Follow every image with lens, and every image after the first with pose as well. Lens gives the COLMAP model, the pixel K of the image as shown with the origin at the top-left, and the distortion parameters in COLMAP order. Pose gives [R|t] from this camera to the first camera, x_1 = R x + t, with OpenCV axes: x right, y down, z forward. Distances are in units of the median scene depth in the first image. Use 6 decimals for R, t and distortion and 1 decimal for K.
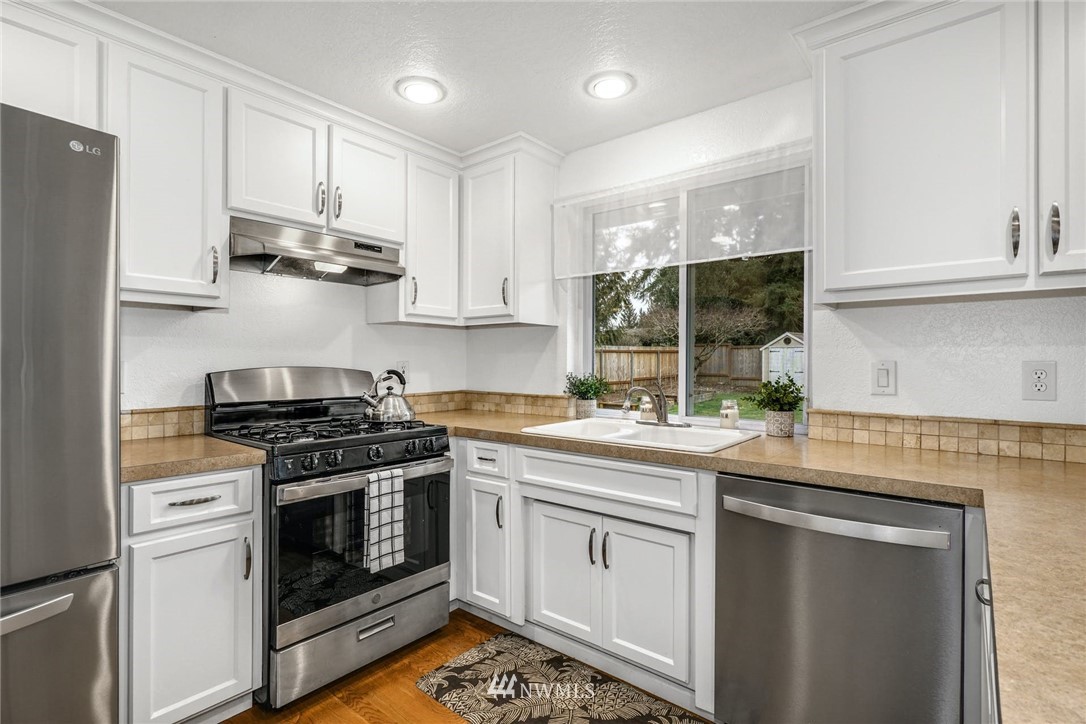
lens RADIAL K [[522.6, 0, 539.1], [0, 522.6, 360.7], [0, 0, 1]] dist [0.002222, -0.000715]
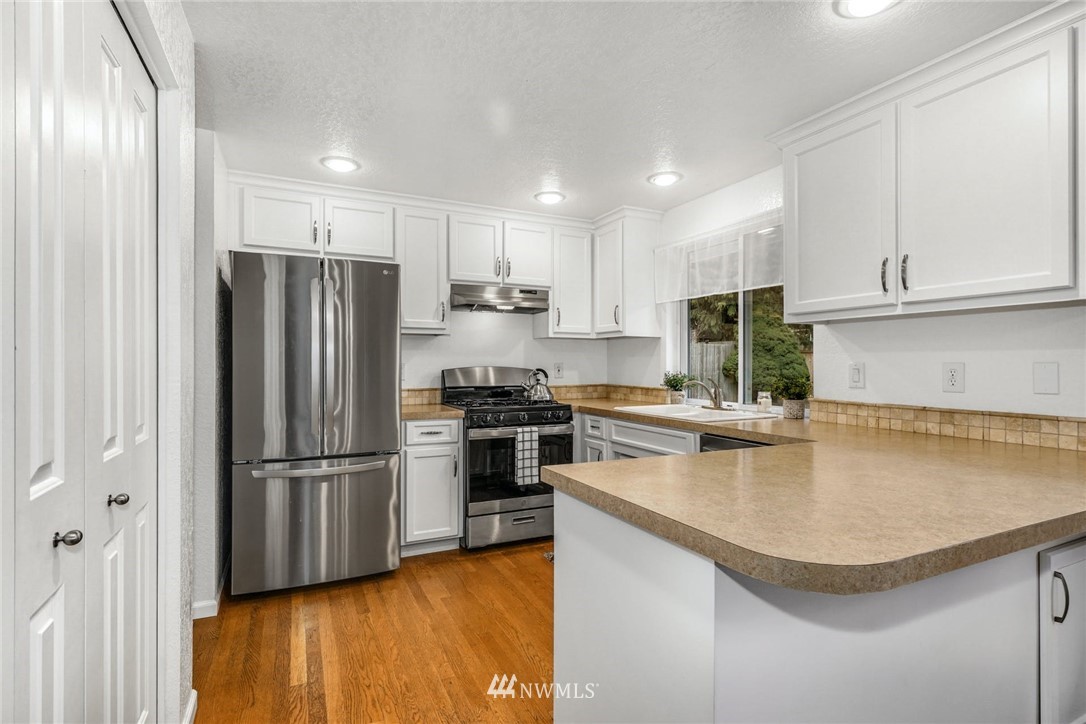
lens RADIAL K [[522.6, 0, 546.1], [0, 522.6, 364.8], [0, 0, 1]] dist [0.002222, -0.000715]
pose [[0.912462, 0.001139, -0.409161, 0.415956], [0.000911, 0.999988, 0.004816, -0.001350], [0.409161, -0.004767, 0.912450, -0.479553]]
